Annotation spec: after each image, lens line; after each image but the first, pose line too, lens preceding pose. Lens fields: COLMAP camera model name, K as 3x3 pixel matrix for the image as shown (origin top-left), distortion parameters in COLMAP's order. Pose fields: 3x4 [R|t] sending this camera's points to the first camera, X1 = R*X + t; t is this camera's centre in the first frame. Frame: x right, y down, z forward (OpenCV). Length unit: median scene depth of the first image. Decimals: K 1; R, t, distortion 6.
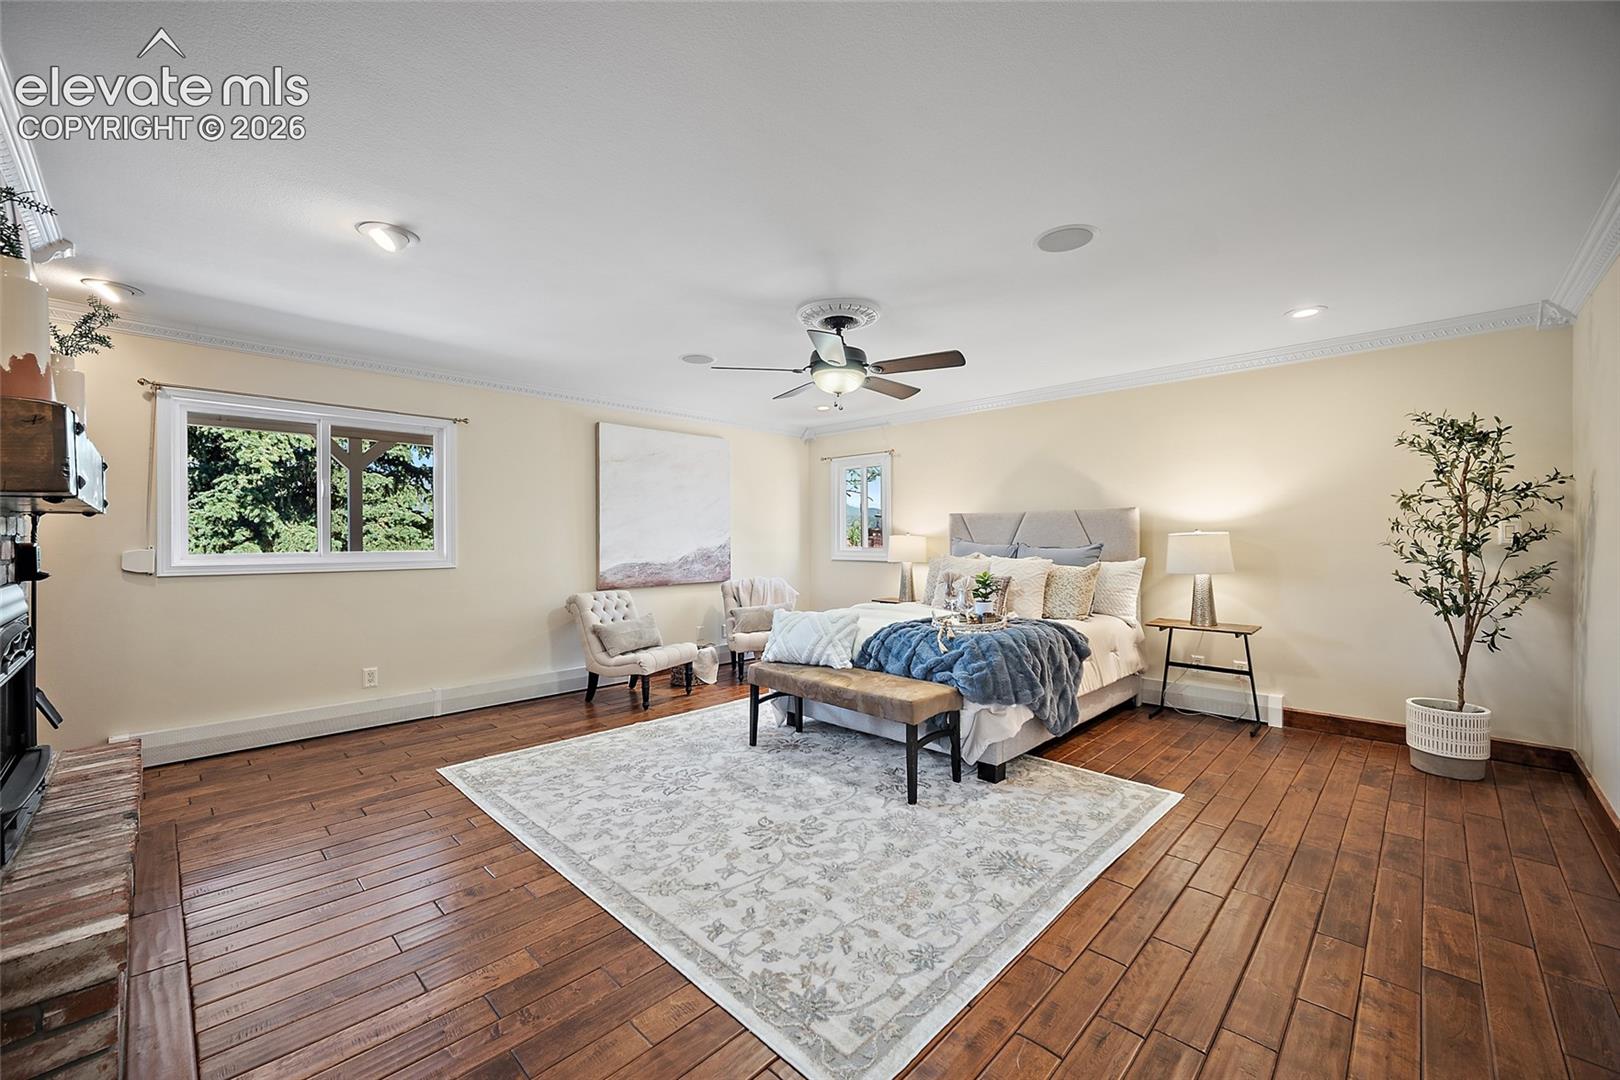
lens RADIAL K [[636.3, 0, 808.0], [0, 636.3, 550.8], [0, 0, 1]] dist [-0.000905, 0.000047]
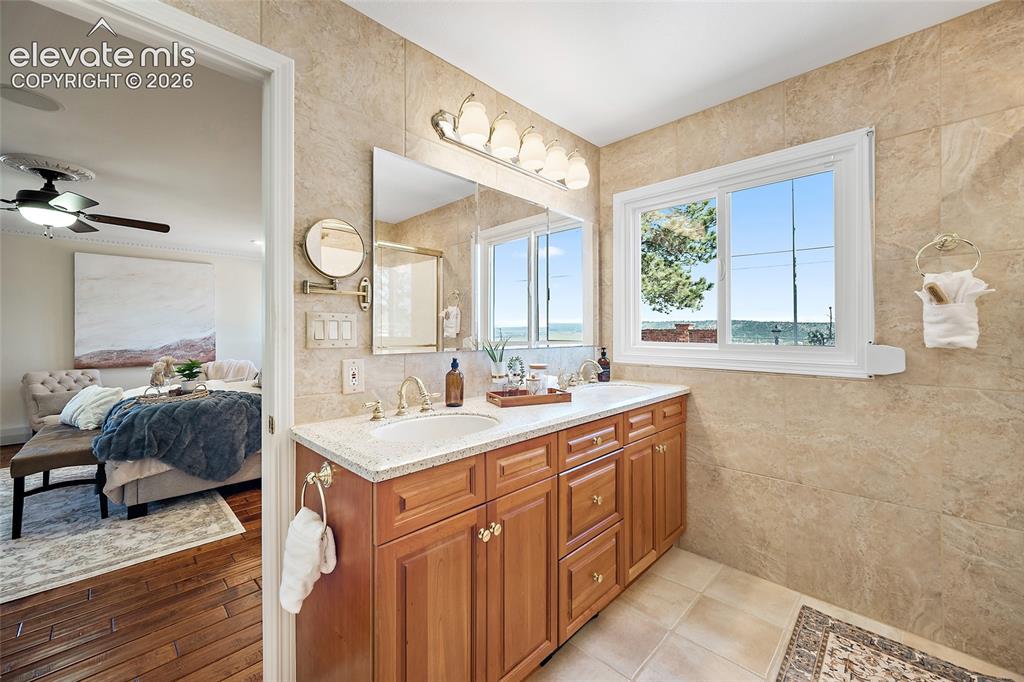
lens RADIAL K [[402.2, 0, 513.0], [0, 402.2, 330.2], [0, 0, 1]] dist [-0.000905, 0.000047]
pose [[0.999945, -0.000155, -0.010509, 1.057456], [-0.000098, 0.999711, -0.024046, -0.006436], [0.010510, 0.024046, 0.999656, 0.160762]]
